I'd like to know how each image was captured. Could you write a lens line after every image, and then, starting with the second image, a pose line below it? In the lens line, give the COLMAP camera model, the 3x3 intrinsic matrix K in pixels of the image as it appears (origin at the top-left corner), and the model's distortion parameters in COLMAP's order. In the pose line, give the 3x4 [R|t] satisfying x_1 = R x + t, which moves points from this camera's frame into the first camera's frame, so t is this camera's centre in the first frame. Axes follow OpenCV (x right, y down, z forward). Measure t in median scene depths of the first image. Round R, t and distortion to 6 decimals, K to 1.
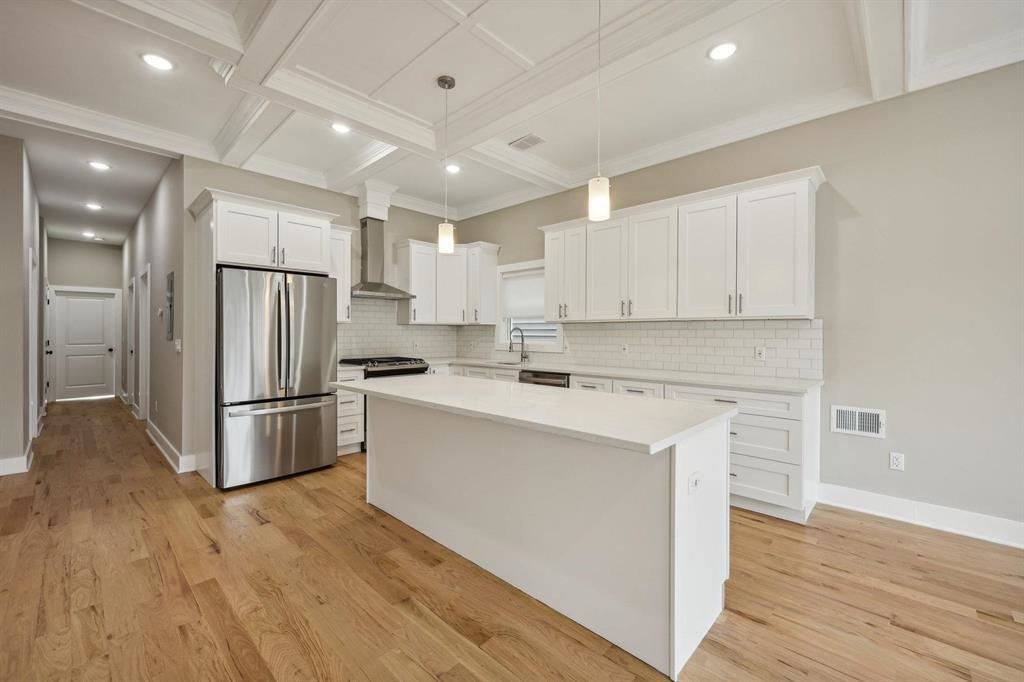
lens RADIAL K [[419.5, 0, 509.1], [0, 419.5, 335.3], [0, 0, 1]] dist [0.001366, 0.000425]
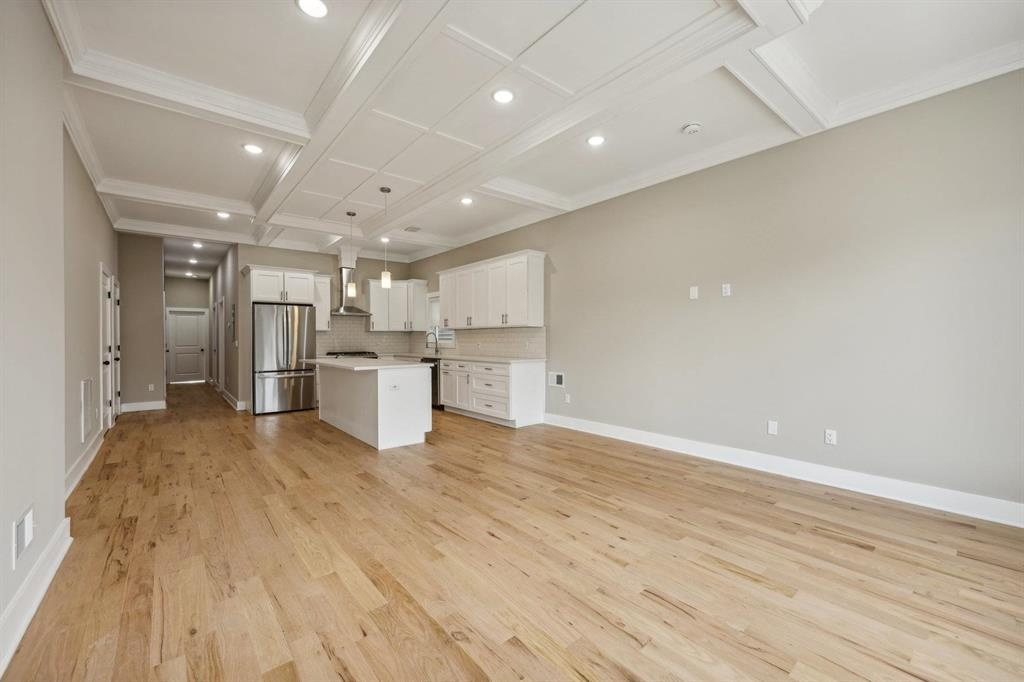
lens RADIAL K [[415.9, 0, 512.0], [0, 415.9, 341.0], [0, 0, 1]] dist [-0.000704, 0.000028]
pose [[0.993381, -0.006842, -0.114659, 0.583189], [0.007000, 0.999975, 0.000970, 0.016154], [0.114650, -0.001766, 0.993404, -0.633581]]
